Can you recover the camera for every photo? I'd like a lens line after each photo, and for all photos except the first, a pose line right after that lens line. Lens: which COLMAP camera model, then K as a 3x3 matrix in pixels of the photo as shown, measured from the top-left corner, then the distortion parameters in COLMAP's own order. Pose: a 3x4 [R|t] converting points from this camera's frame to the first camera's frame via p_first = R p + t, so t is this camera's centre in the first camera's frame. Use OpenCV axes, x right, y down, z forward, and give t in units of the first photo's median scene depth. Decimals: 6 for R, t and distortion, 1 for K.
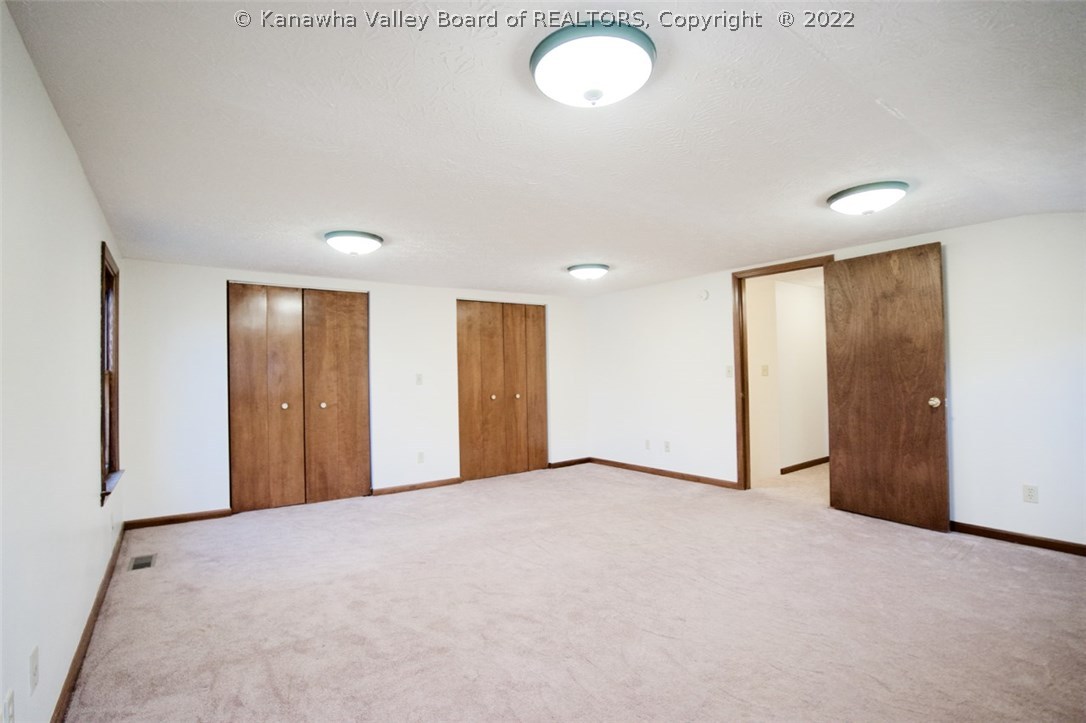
lens RADIAL K [[497.4, 0, 538.8], [0, 497.4, 364.6], [0, 0, 1]] dist [-0.000942, -0.000012]
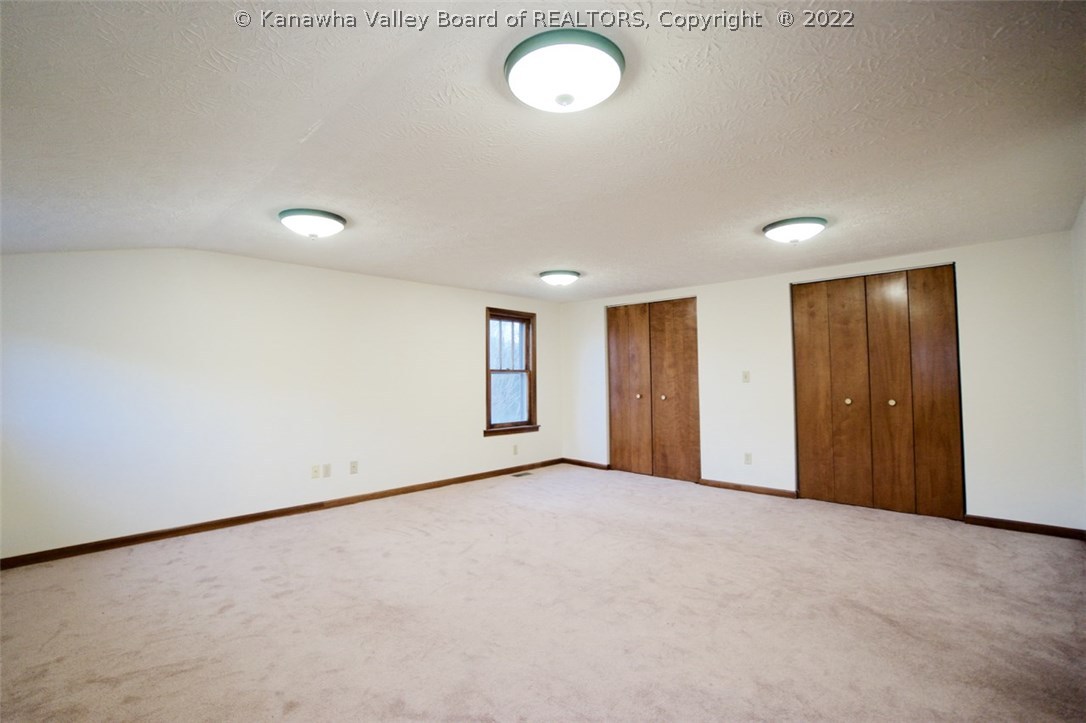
lens RADIAL K [[497.4, 0, 538.9], [0, 497.4, 363.0], [0, 0, 1]] dist [-0.000942, -0.000012]
pose [[0.233106, -0.010416, -0.972396, 0.638600], [0.027177, 0.999622, -0.004193, -0.004381], [0.972071, -0.025450, 0.233301, 0.415905]]
